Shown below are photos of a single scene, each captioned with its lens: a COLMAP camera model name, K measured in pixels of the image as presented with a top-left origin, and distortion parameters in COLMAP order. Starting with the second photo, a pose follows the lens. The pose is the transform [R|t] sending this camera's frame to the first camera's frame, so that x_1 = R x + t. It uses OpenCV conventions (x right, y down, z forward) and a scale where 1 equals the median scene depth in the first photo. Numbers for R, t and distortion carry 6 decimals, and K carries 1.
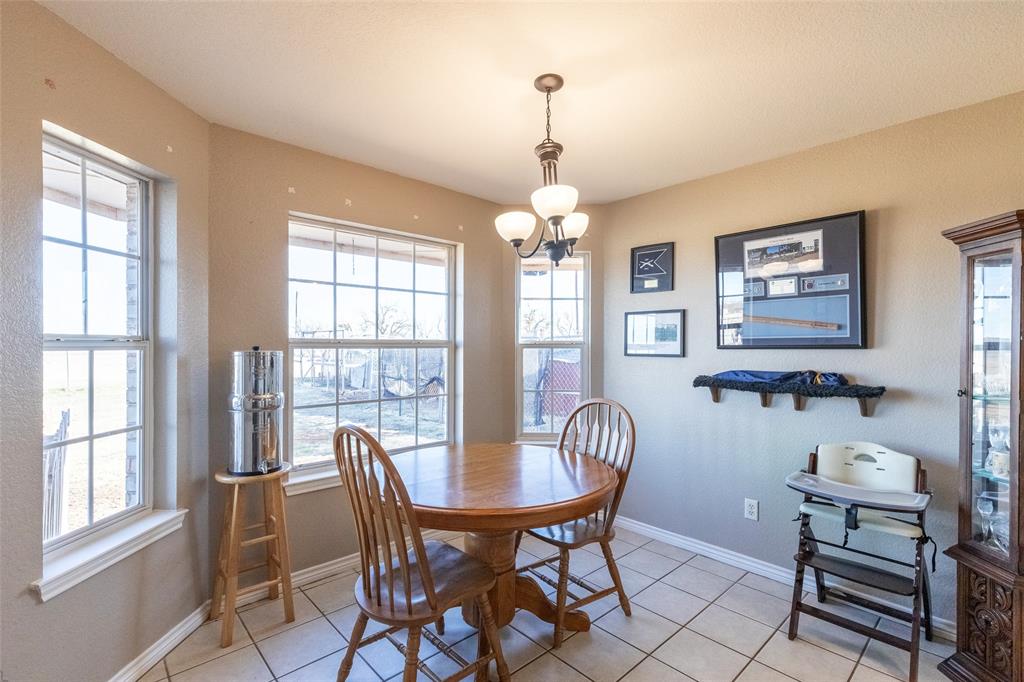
lens RADIAL K [[463.8, 0, 510.7], [0, 463.8, 344.8], [0, 0, 1]] dist [0.010513, -0.001507]
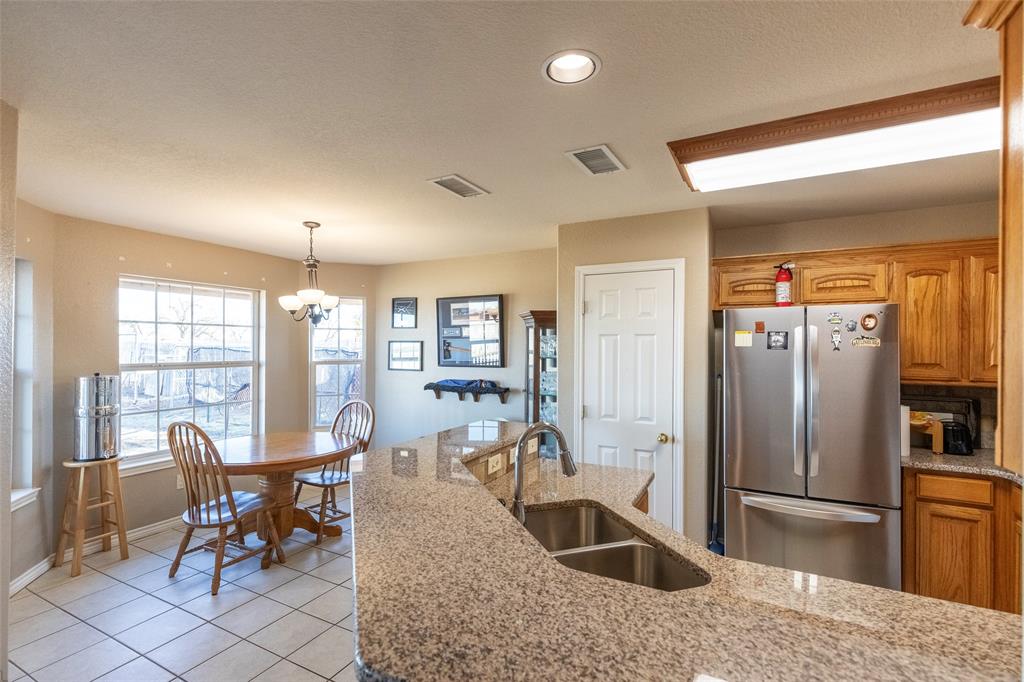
lens RADIAL K [[463.8, 0, 515.4], [0, 463.8, 345.4], [0, 0, 1]] dist [0.010513, -0.001507]
pose [[0.938178, 0.003529, 0.346136, 0.170610], [-0.004734, 0.999985, 0.002636, -0.091146], [-0.346122, -0.004112, 0.938181, -0.809539]]
